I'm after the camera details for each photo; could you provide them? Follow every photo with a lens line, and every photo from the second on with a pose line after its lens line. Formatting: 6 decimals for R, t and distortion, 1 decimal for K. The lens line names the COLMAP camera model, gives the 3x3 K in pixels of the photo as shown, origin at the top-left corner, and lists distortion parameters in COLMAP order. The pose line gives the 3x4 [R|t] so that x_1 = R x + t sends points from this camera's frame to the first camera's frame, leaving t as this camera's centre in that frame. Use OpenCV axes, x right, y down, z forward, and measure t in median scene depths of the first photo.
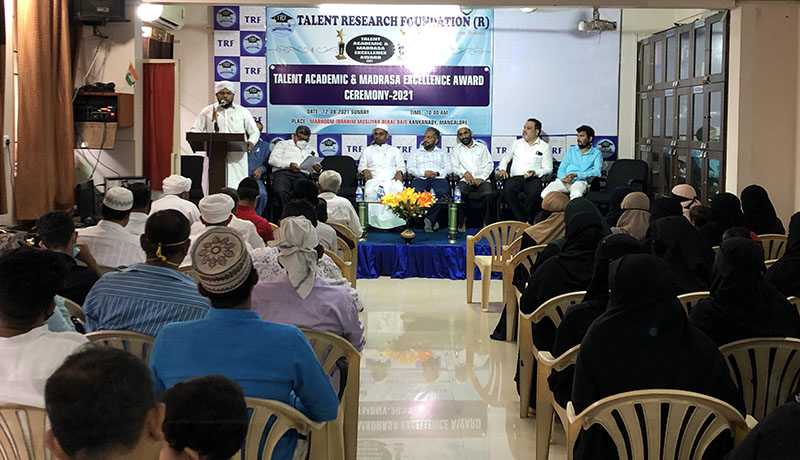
lens RADIAL K [[944.1, 0, 400.9], [0, 944.1, 190.9], [0, 0, 1]] dist [0.180991, 0.000000]
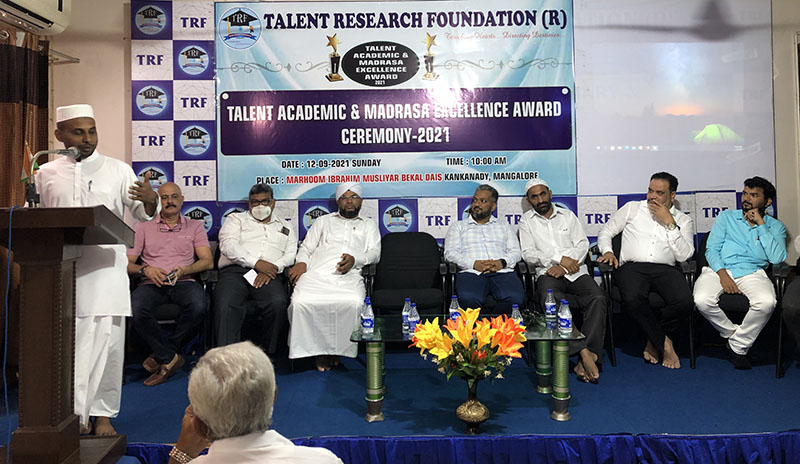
lens RADIAL K [[636.1, 0, 409.3], [0, 636.1, 185.6], [0, 0, 1]] dist [0.077276, -0.091911]
pose [[0.999662, -0.025615, 0.004355, -0.017080], [0.025883, 0.996380, -0.080973, -0.033829], [-0.002265, 0.081058, 0.996707, 0.582416]]
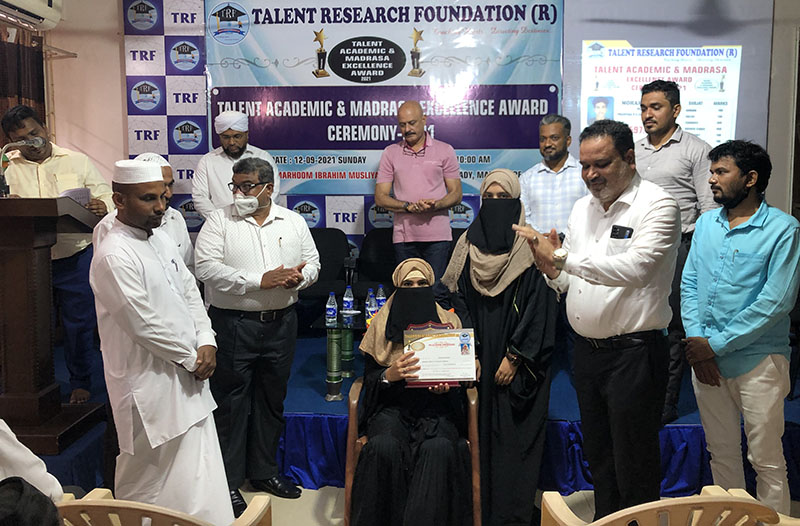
lens RADIAL K [[640.0, 0, 400.1], [0, 640.0, 249.6], [0, 0, 1]] dist [0.033771, -0.022740]
pose [[0.998334, -0.004624, -0.057518, 0.013870], [0.005925, 0.999730, 0.022476, -0.032603], [0.057399, -0.022779, 0.998091, 0.570922]]
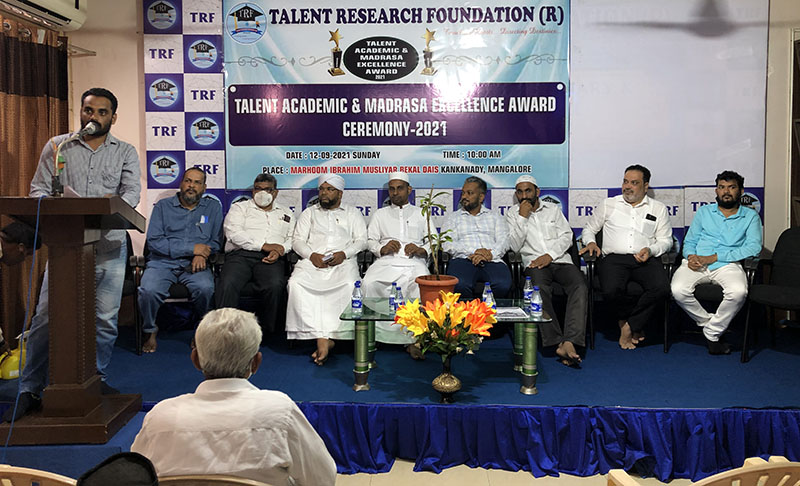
lens RADIAL K [[650.1, 0, 405.6], [0, 650.1, 214.4], [0, 0, 1]] dist [0.069584, -0.082426]
pose [[0.999373, -0.010087, -0.033943, -0.001074], [0.009555, 0.999829, -0.015809, -0.035062], [0.034097, 0.015474, 0.999299, 0.552278]]
